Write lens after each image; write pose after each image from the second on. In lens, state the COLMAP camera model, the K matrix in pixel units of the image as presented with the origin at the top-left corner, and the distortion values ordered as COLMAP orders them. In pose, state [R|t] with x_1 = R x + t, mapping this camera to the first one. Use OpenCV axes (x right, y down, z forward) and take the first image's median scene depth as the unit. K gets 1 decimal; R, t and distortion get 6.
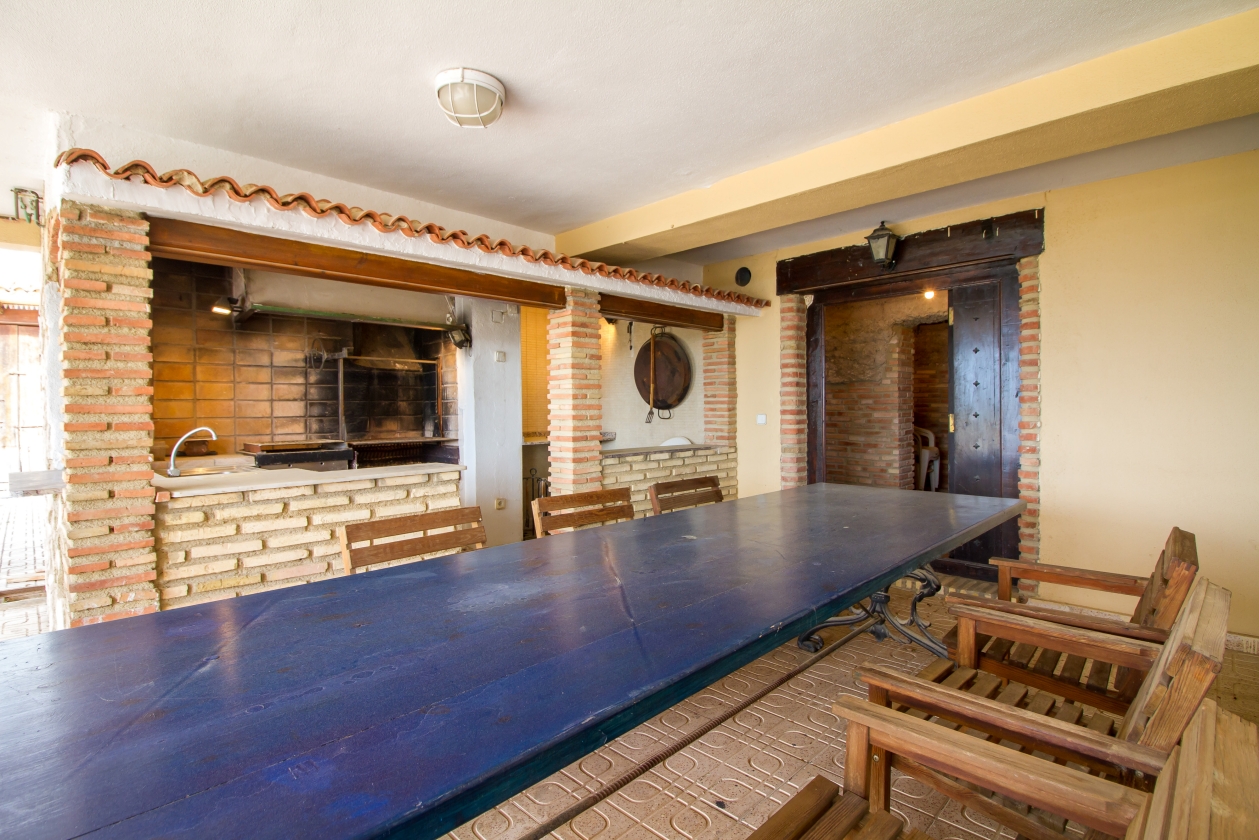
lens RADIAL K [[605.5, 0, 633.8], [0, 605.5, 398.5], [0, 0, 1]] dist [0.003334, -0.000430]
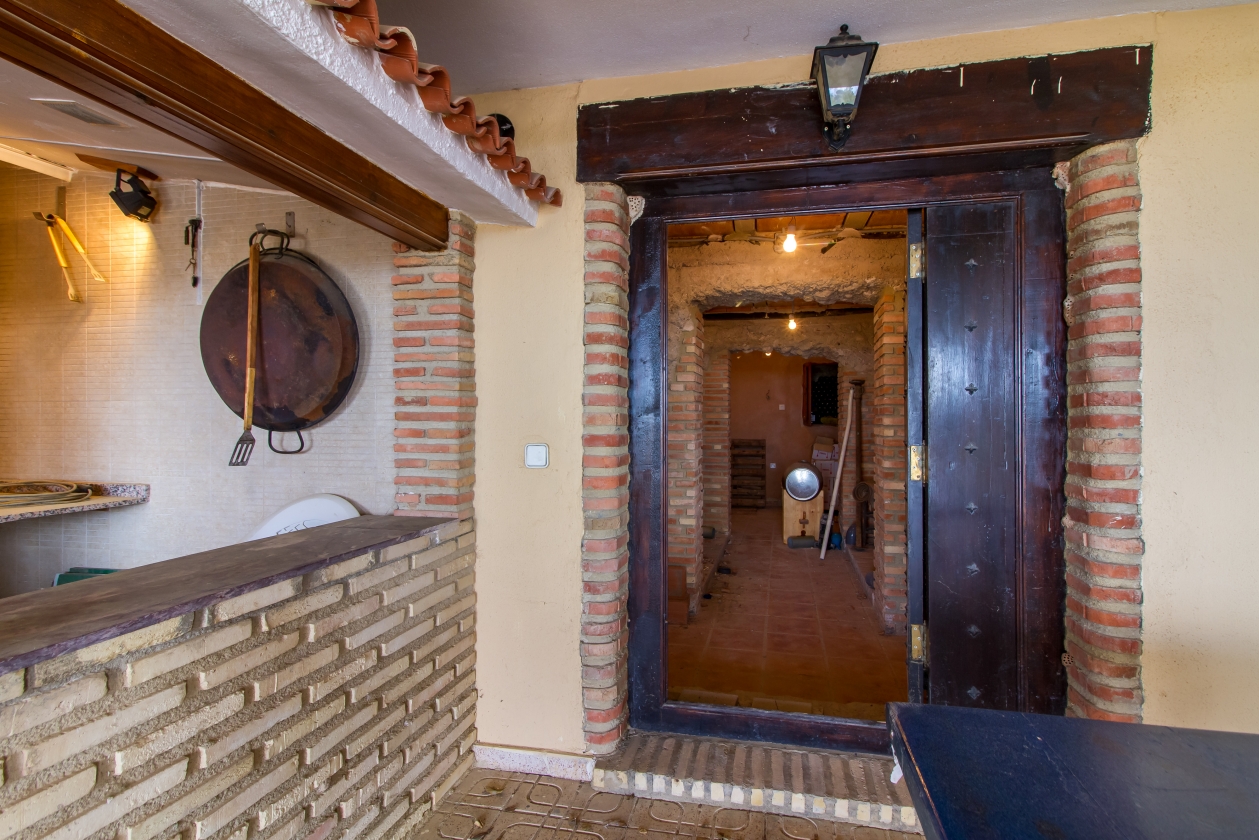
lens RADIAL K [[628.7, 0, 668.3], [0, 628.7, 419.7], [0, 0, 1]] dist [0.003755, 0.000124]
pose [[0.833686, 0.009395, 0.552159, 0.043109], [-0.018072, 0.999784, 0.010276, 0.001458], [-0.551943, -0.018545, 0.833675, 0.696581]]
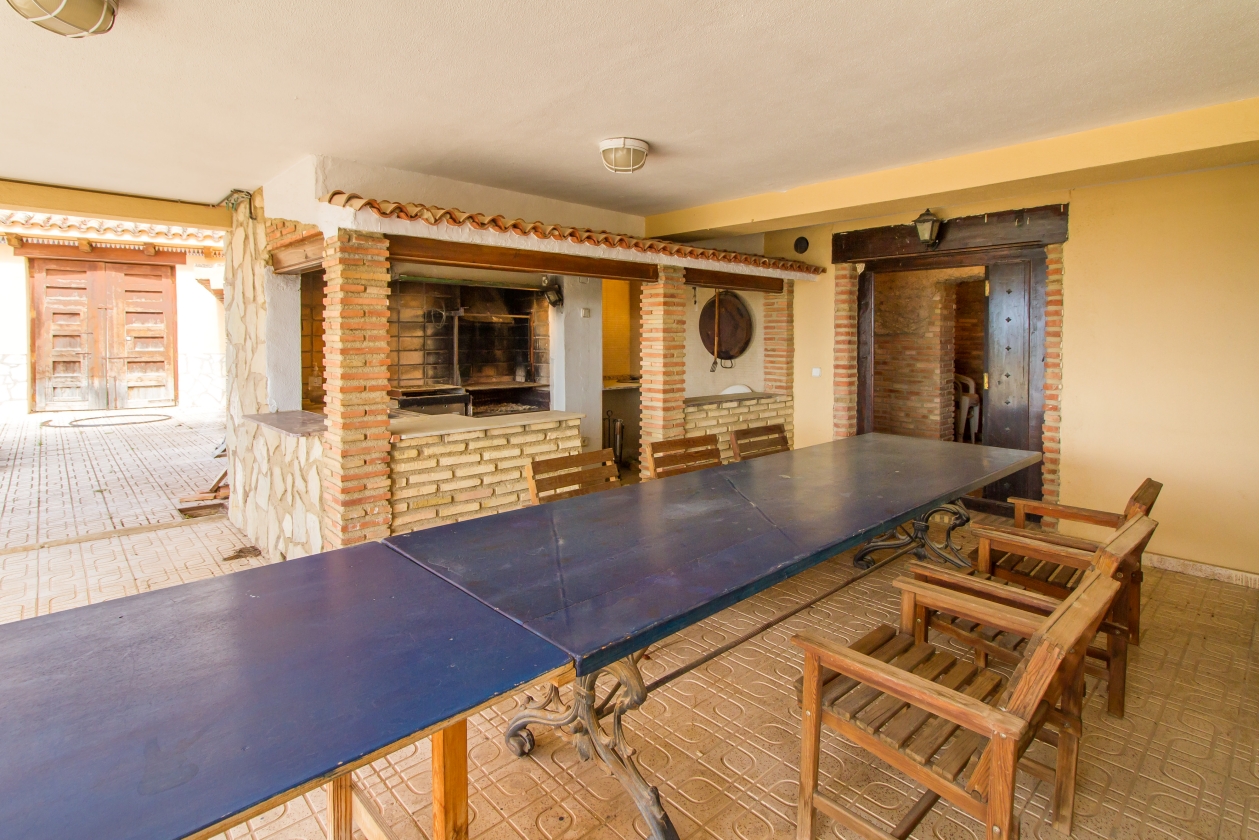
lens RADIAL K [[623.2, 0, 642.5], [0, 623.2, 332.3], [0, 0, 1]] dist [0.015495, 0.000909]
pose [[0.999307, 0.013518, -0.034670, -0.094043], [-0.013292, 0.999889, 0.006751, -0.054463], [0.034758, -0.006286, 0.999376, -0.224553]]
